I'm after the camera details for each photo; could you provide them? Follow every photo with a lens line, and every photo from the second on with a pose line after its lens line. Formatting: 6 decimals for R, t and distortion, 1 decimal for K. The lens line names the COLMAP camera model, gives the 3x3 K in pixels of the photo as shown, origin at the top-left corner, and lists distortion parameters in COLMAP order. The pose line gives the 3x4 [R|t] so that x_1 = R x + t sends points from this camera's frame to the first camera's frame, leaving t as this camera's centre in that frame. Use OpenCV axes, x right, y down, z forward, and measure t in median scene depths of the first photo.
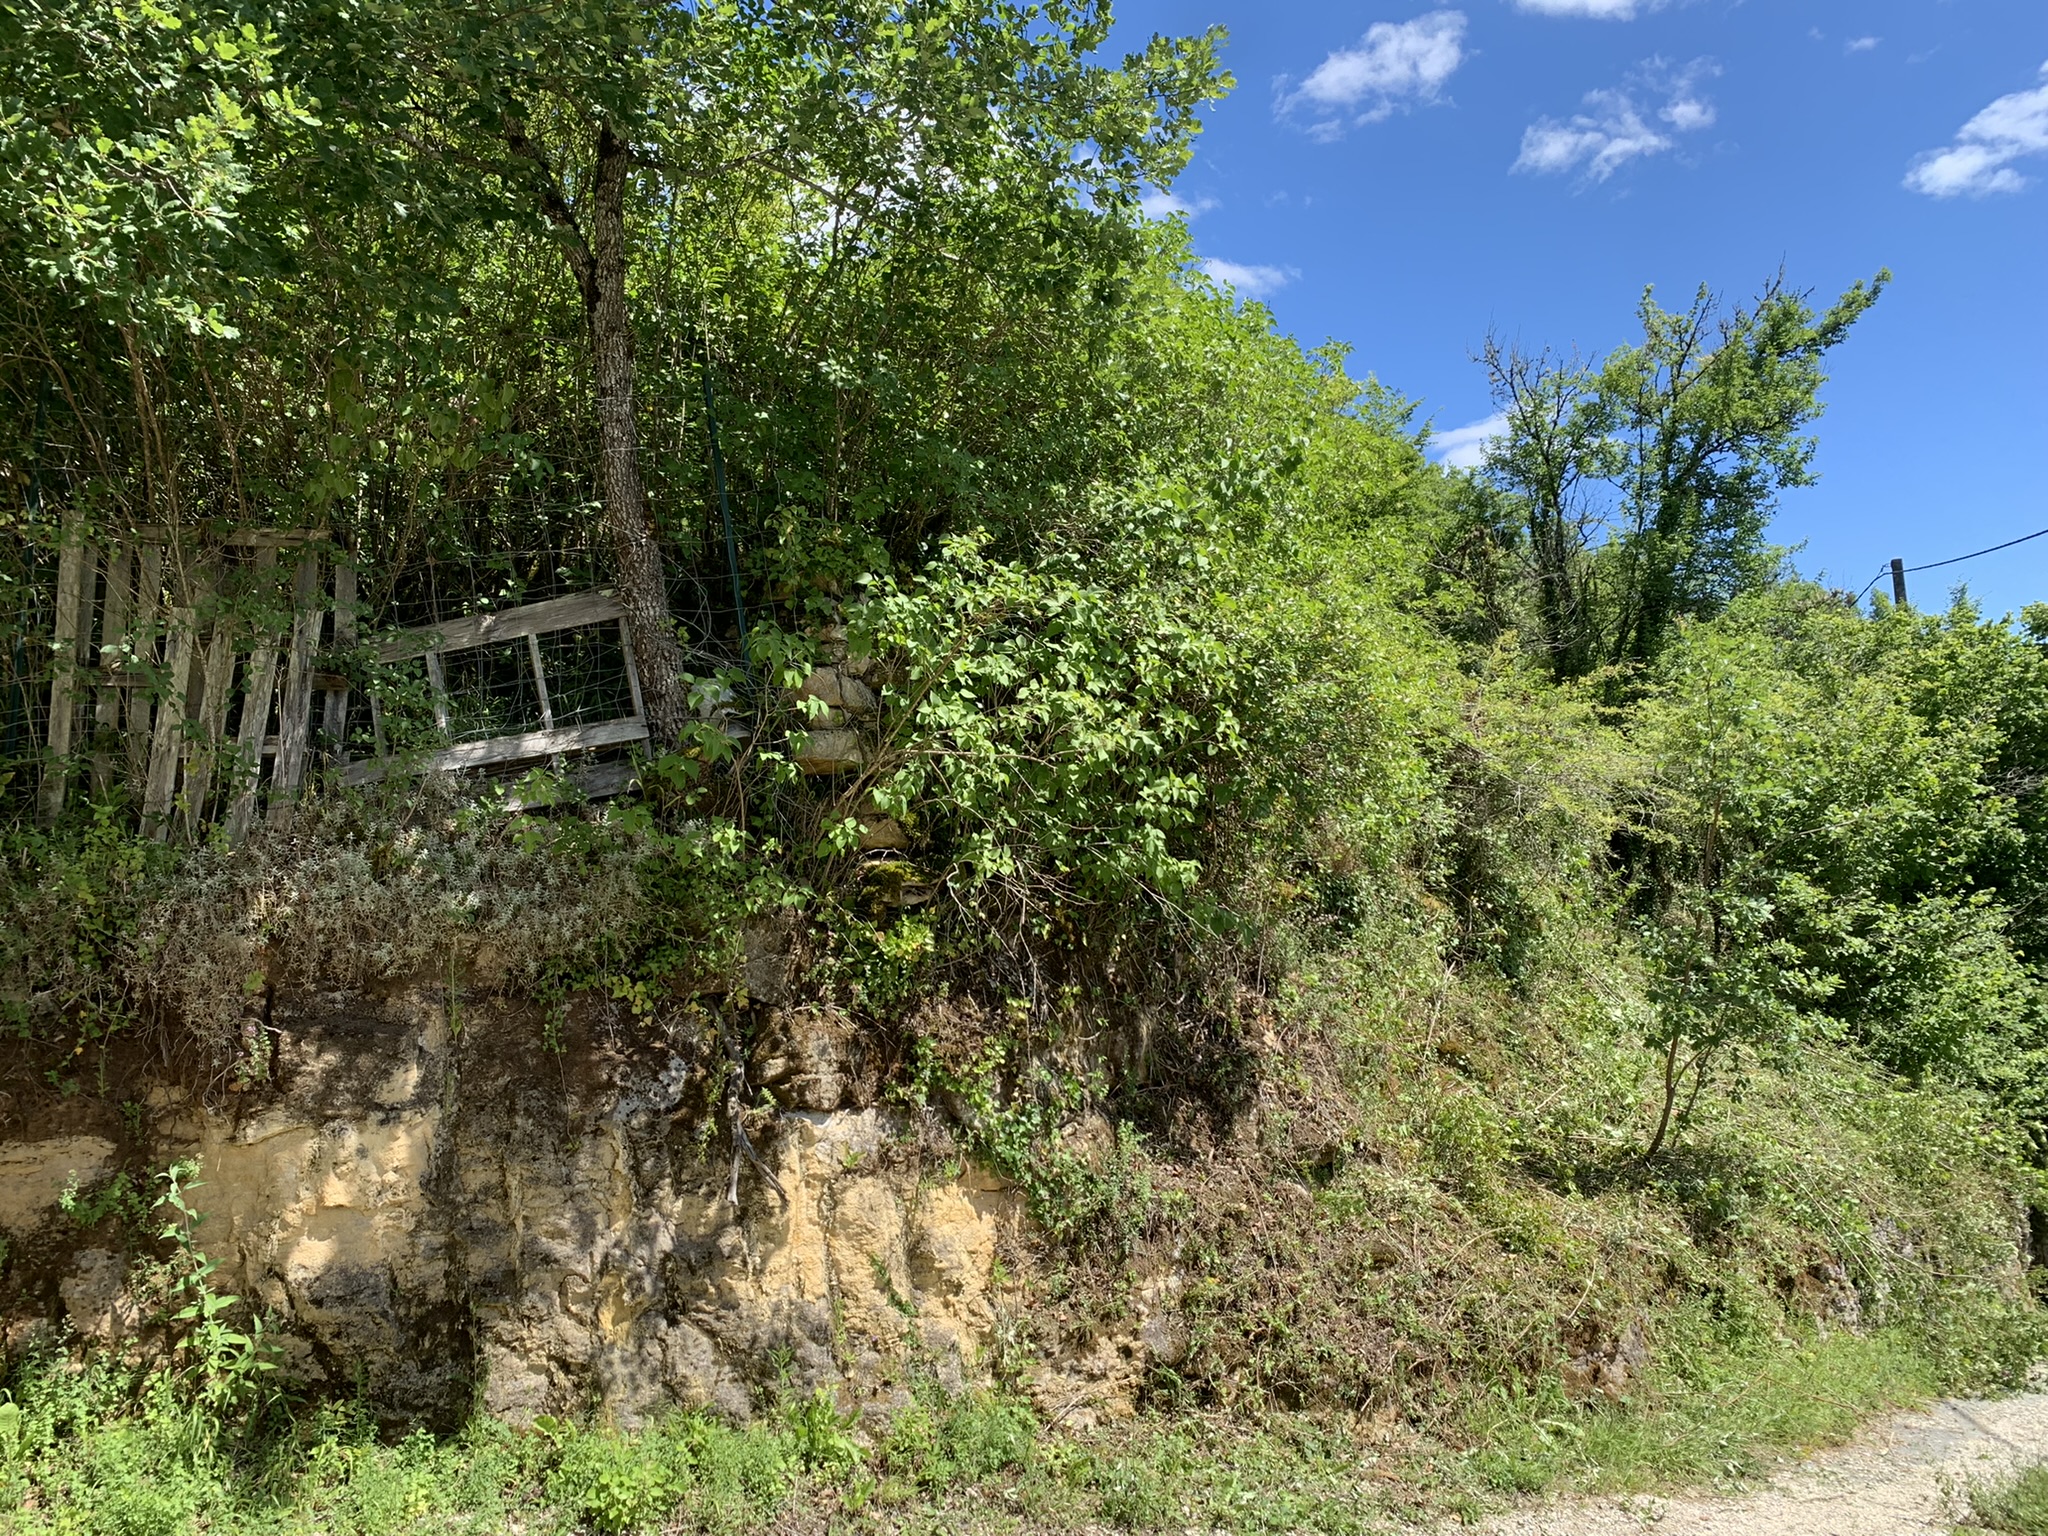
lens RADIAL K [[1690.2, 0, 1022.8], [0, 1690.2, 721.2], [0, 0, 1]] dist [0.039642, 0.005104]
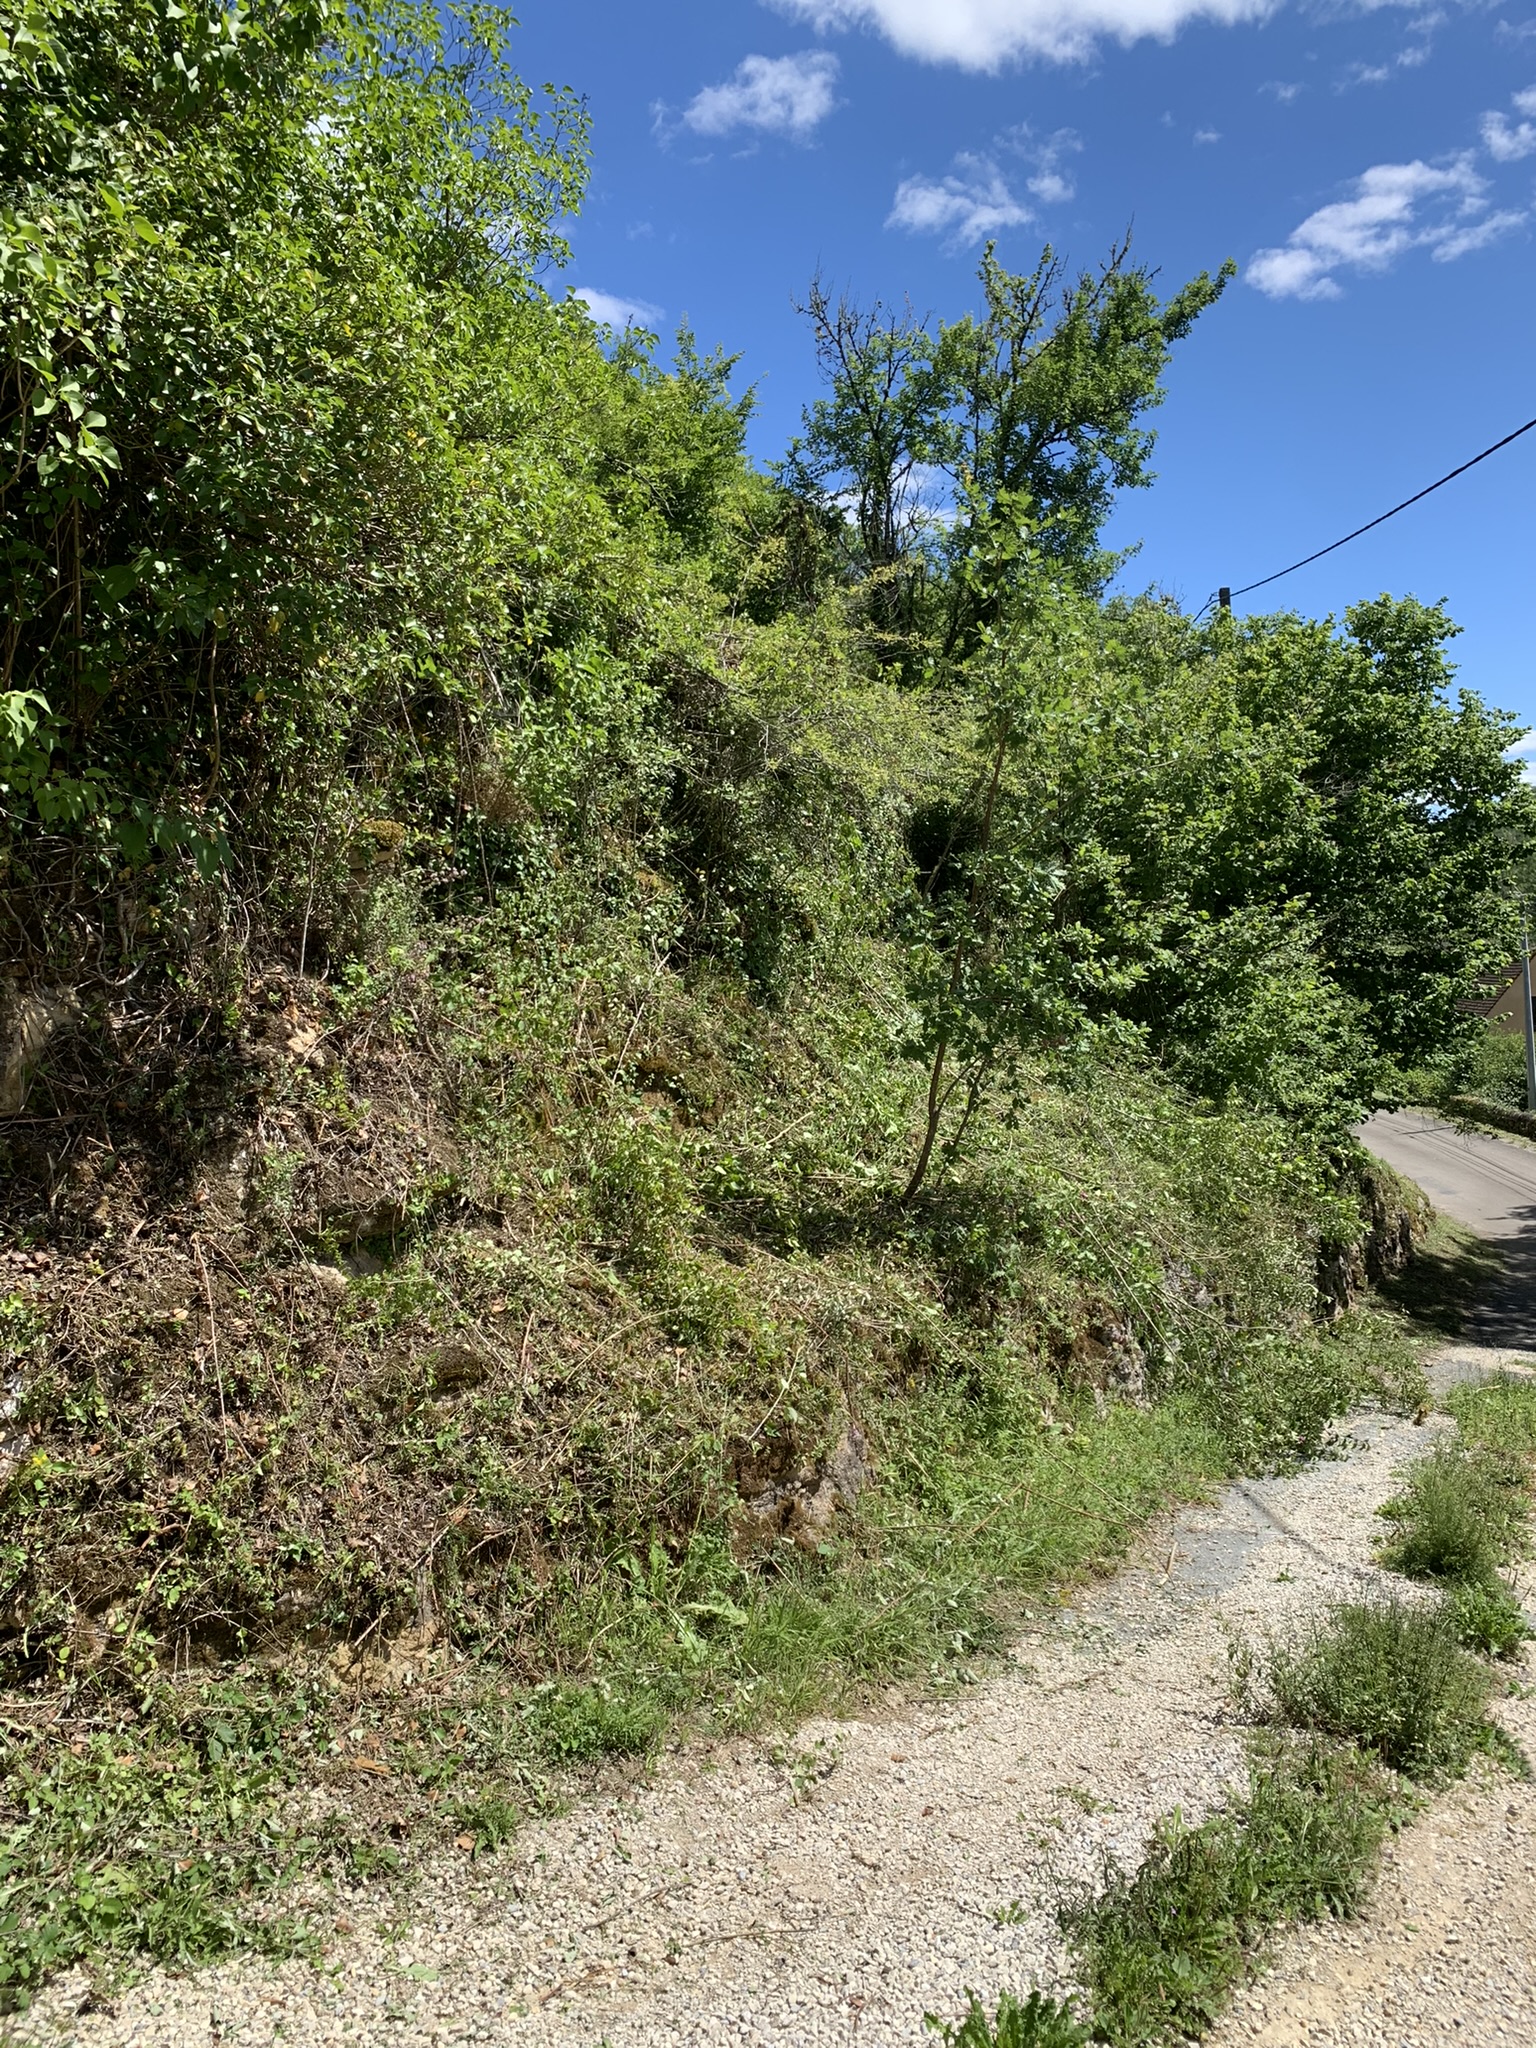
lens RADIAL K [[1622.8, 0, 768.0], [0, 1622.8, 958.6], [0, 0, 1]] dist [0.175458, -0.342808]
pose [[0.977544, 0.002134, 0.210720, 0.147605], [-0.023114, 0.995002, 0.097148, 0.074455], [-0.209459, -0.099837, 0.972707, 0.296672]]
